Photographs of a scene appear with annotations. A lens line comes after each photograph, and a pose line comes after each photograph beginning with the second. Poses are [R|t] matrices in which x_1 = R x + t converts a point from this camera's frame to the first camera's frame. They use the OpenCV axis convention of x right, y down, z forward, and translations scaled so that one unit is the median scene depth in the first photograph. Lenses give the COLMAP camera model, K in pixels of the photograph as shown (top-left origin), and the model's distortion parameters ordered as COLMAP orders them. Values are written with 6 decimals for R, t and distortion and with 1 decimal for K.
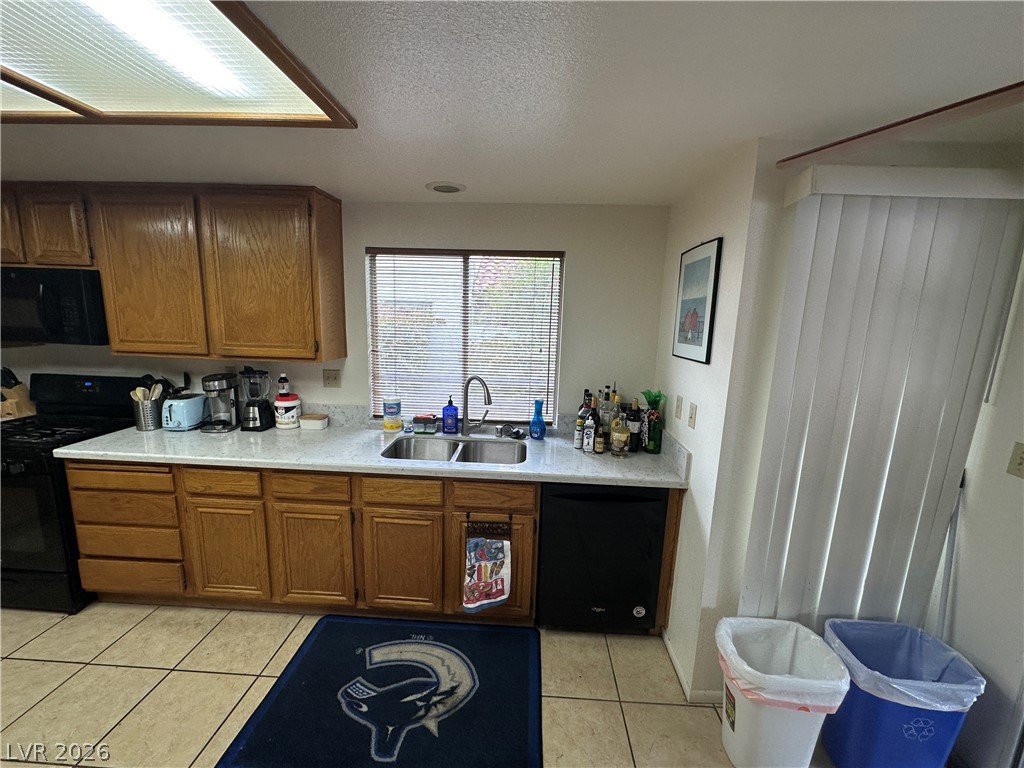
lens RADIAL K [[408.4, 0, 512.3], [0, 408.4, 383.3], [0, 0, 1]] dist [-0.003062, 0.000597]
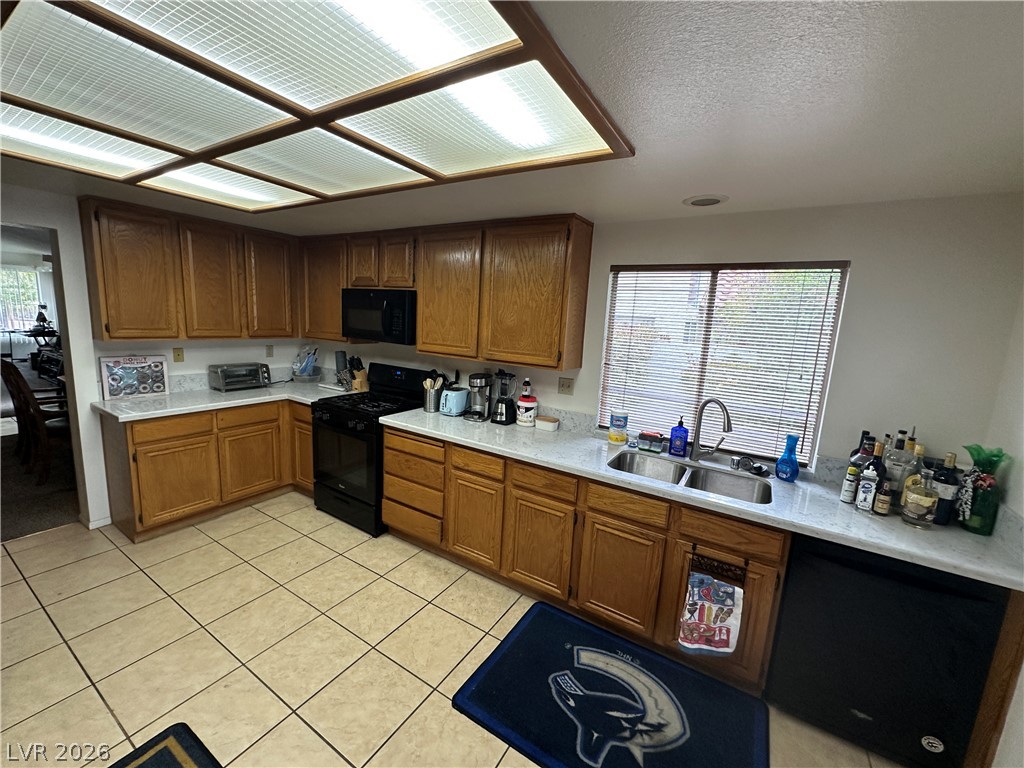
lens RADIAL K [[408.4, 0, 512.3], [0, 408.4, 383.3], [0, 0, 1]] dist [-0.003062, 0.000597]
pose [[0.876244, 0.094266, -0.472556, -0.062453], [-0.110933, 0.993800, -0.007455, 0.005242], [0.468924, 0.058955, 0.881269, -0.033475]]
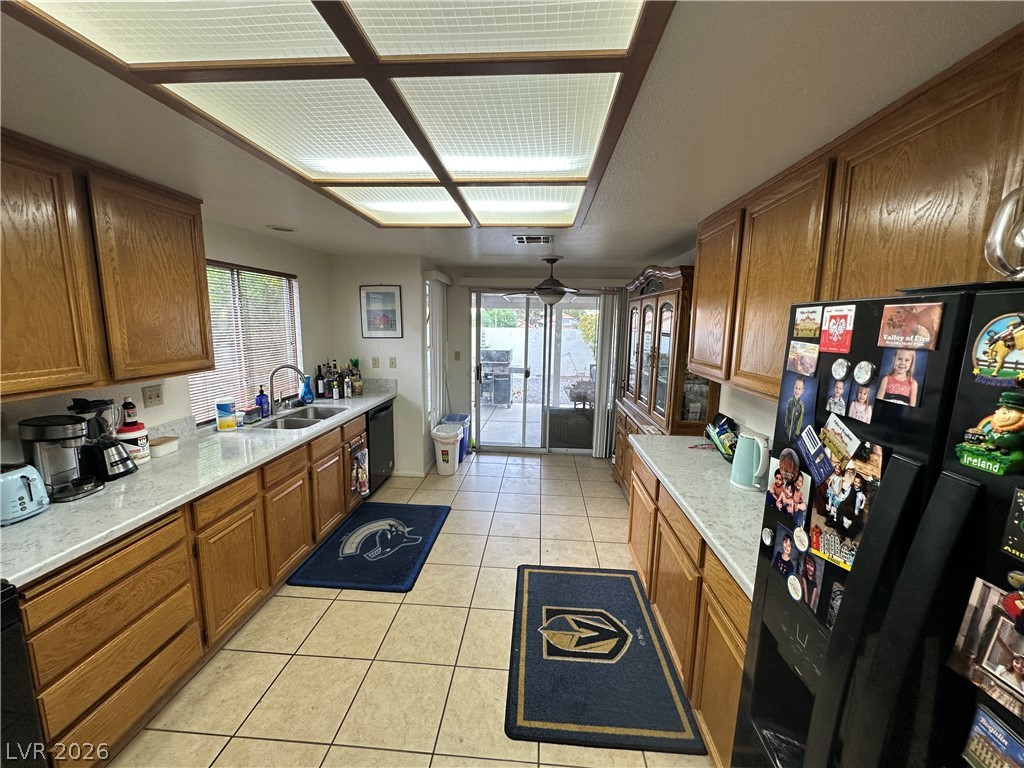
lens RADIAL K [[408.4, 0, 512.3], [0, 408.4, 383.3], [0, 0, 1]] dist [-0.003062, 0.000597]
pose [[0.023530, -0.180070, 0.983372, -1.506883], [0.157066, 0.972095, 0.174246, -0.082120], [-0.987308, 0.150355, 0.051157, 0.225674]]
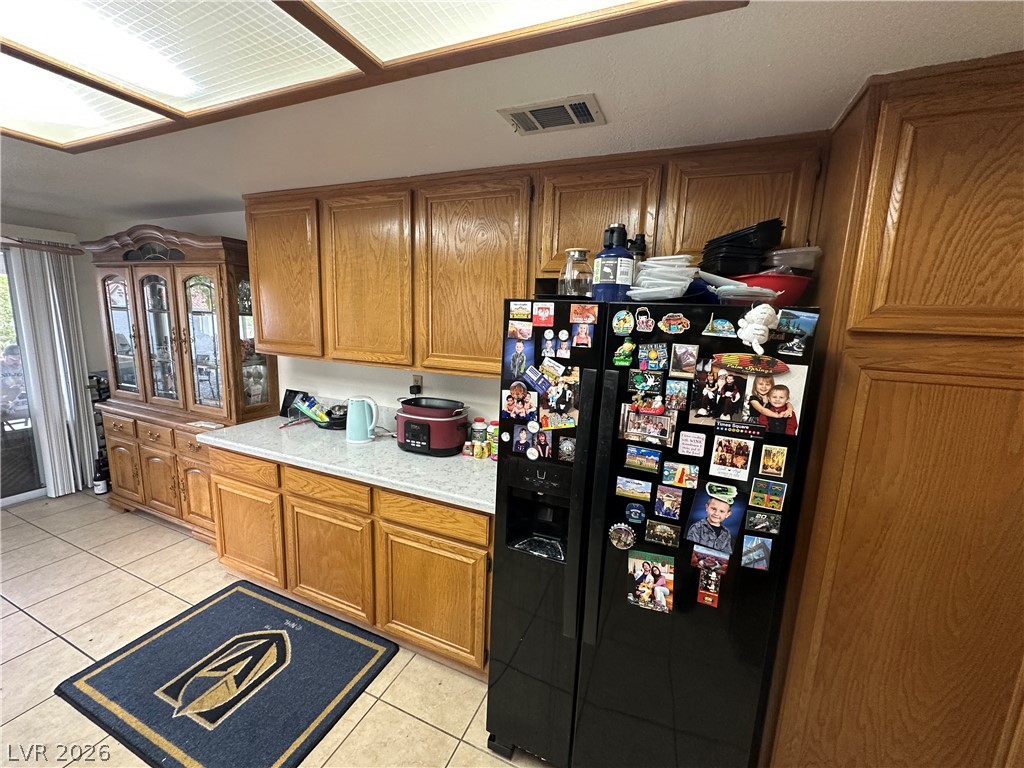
lens RADIAL K [[408.4, 0, 512.3], [0, 408.4, 383.3], [0, 0, 1]] dist [-0.003062, 0.000597]
pose [[-0.934884, -0.124681, 0.332335, -1.374684], [-0.007111, 0.942669, 0.333655, -0.131688], [-0.354882, 0.309565, -0.882172, 0.551621]]
